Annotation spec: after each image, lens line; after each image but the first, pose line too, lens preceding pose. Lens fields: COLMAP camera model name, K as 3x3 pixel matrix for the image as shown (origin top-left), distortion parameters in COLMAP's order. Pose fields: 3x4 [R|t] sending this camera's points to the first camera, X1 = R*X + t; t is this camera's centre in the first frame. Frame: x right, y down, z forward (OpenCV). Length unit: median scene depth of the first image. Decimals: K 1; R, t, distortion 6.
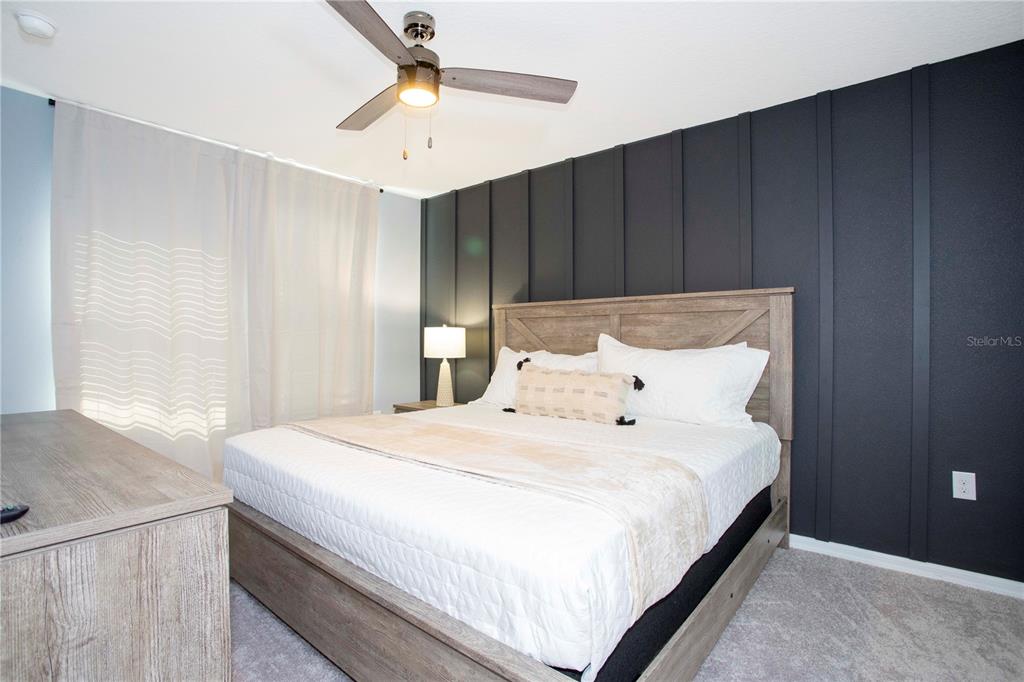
lens RADIAL K [[494.4, 0, 512.0], [0, 494.4, 341.0], [0, 0, 1]] dist [-0.089741, 0.035412]
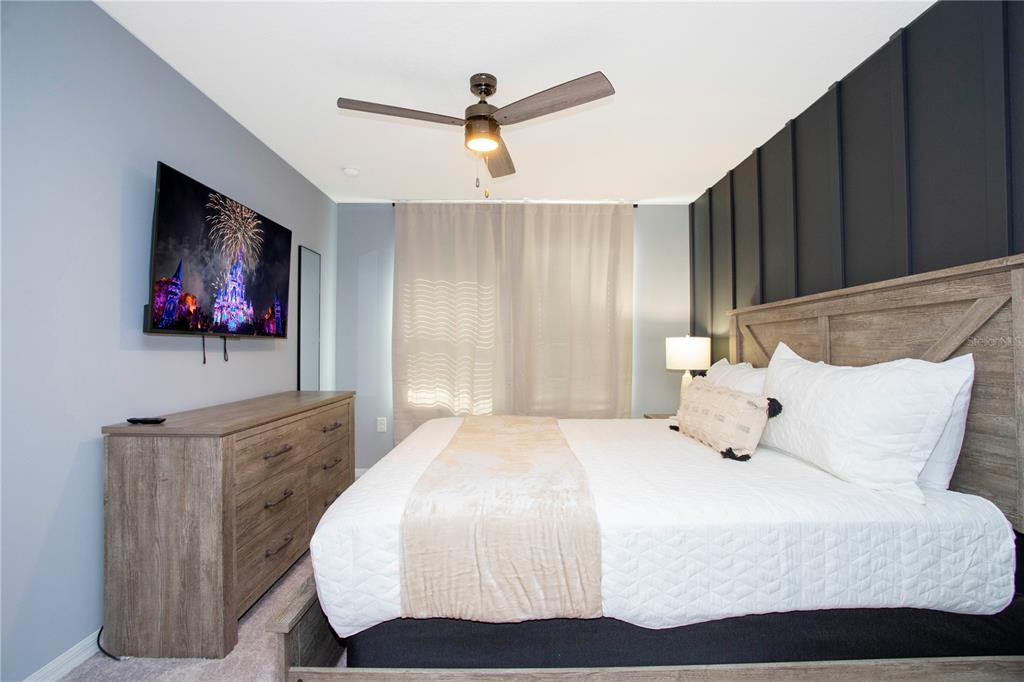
lens RADIAL K [[494.4, 0, 512.0], [0, 494.4, 341.0], [0, 0, 1]] dist [-0.089741, 0.035412]
pose [[0.641170, -0.013916, -0.767273, 0.477433], [-0.001507, 0.999811, -0.019393, -0.001830], [0.767398, 0.013591, 0.641027, 0.187922]]
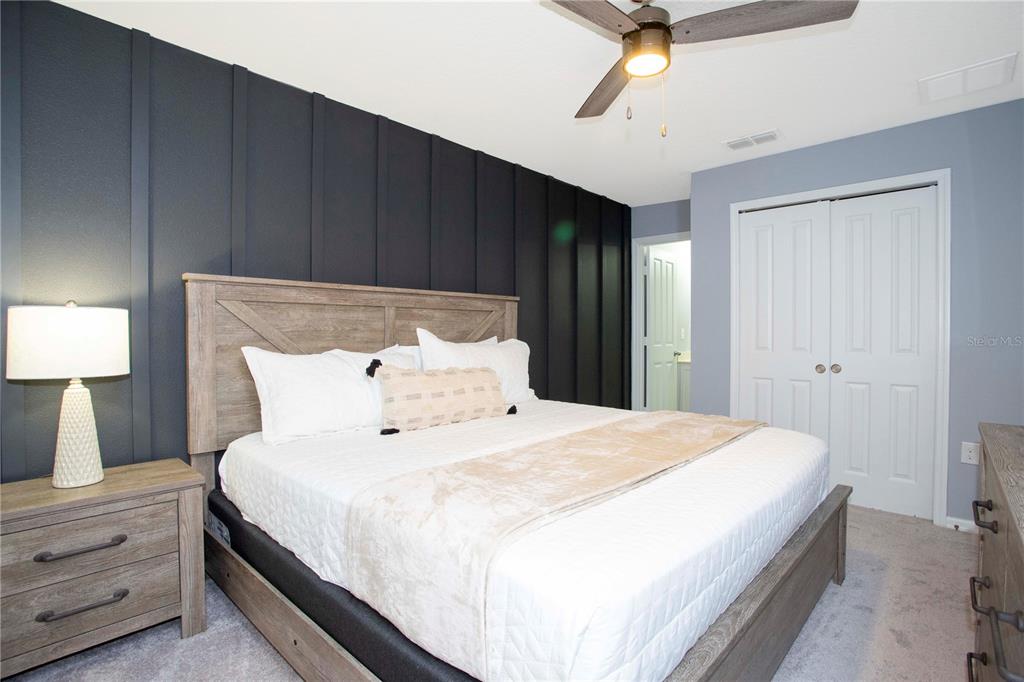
lens RADIAL K [[494.4, 0, 512.0], [0, 494.4, 341.0], [0, 0, 1]] dist [-0.089741, 0.035412]
pose [[0.051777, -0.018928, 0.998479, -0.699033], [-0.000181, 0.999820, 0.018963, -0.008402], [-0.998659, -0.001163, 0.051764, 0.759063]]
